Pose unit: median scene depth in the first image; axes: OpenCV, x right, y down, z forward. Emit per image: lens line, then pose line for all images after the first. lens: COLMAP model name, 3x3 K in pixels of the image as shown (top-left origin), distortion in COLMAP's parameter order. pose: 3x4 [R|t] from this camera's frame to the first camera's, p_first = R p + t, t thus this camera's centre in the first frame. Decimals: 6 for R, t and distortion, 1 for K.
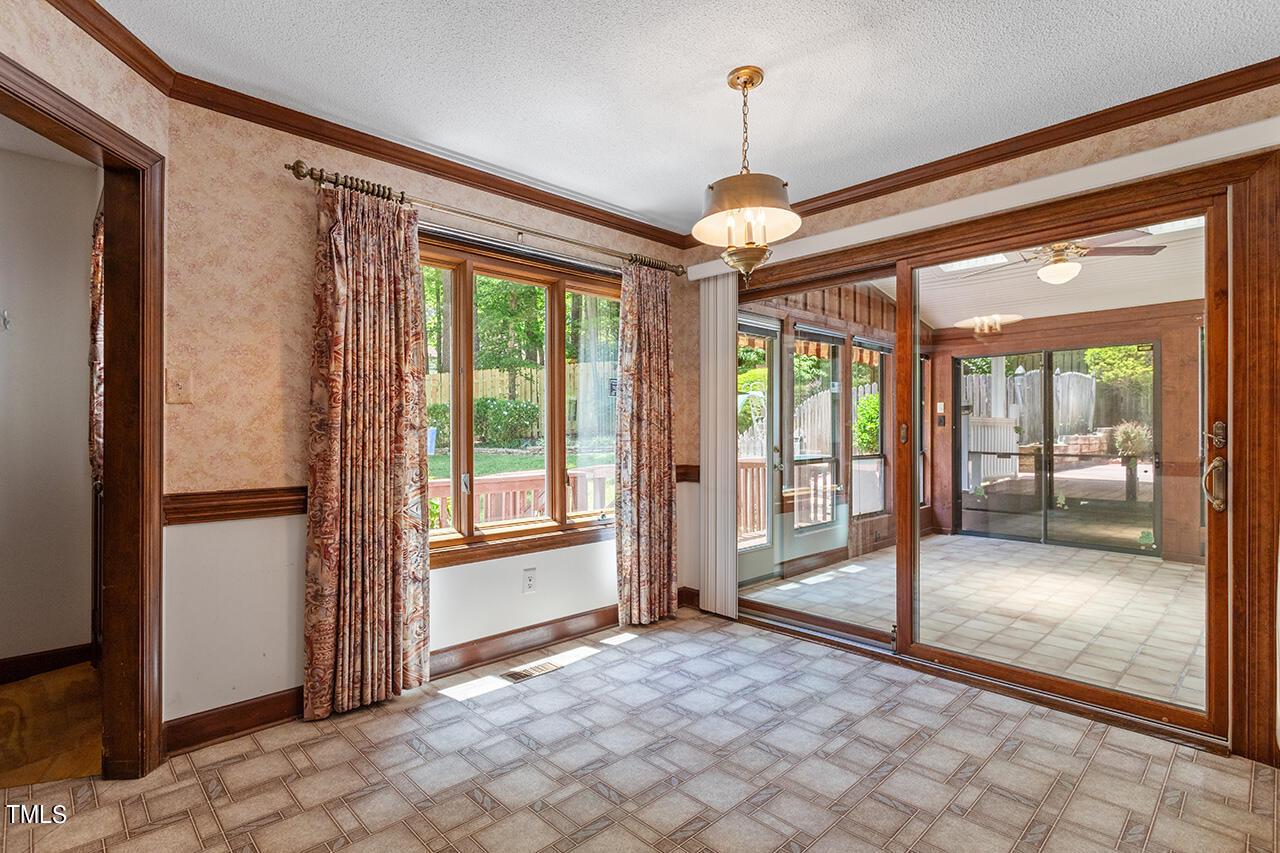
lens RADIAL K [[624.6, 0, 640.0], [0, 624.6, 426.5], [0, 0, 1]] dist [0.003515, 0.000827]
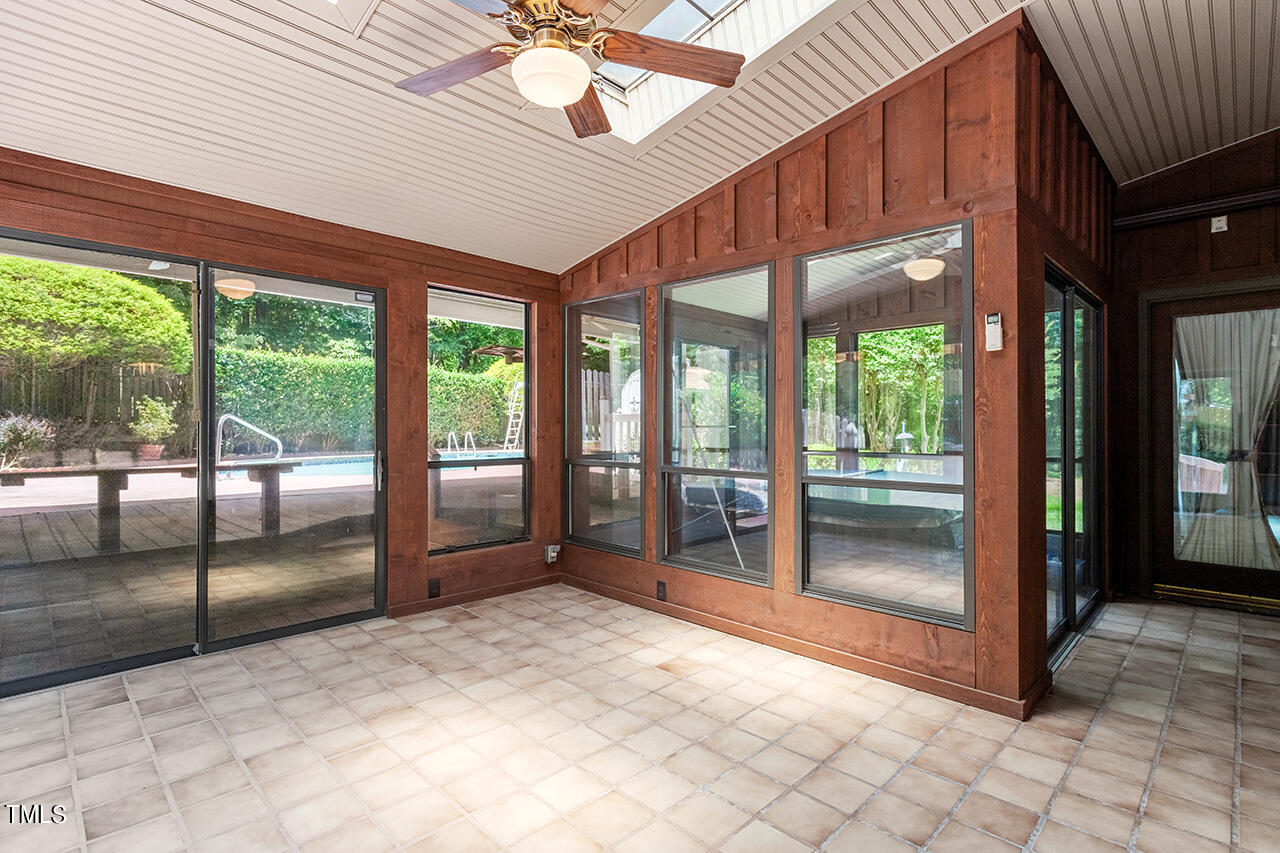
lens RADIAL K [[614.0, 0, 640.0], [0, 614.0, 426.5], [0, 0, 1]] dist [-0.001541, -0.000239]
pose [[-0.025534, 0.003984, 0.999666, 0.173089], [-0.007306, 0.999965, -0.004172, 0.008330], [-0.999647, -0.007410, -0.025504, 0.753987]]
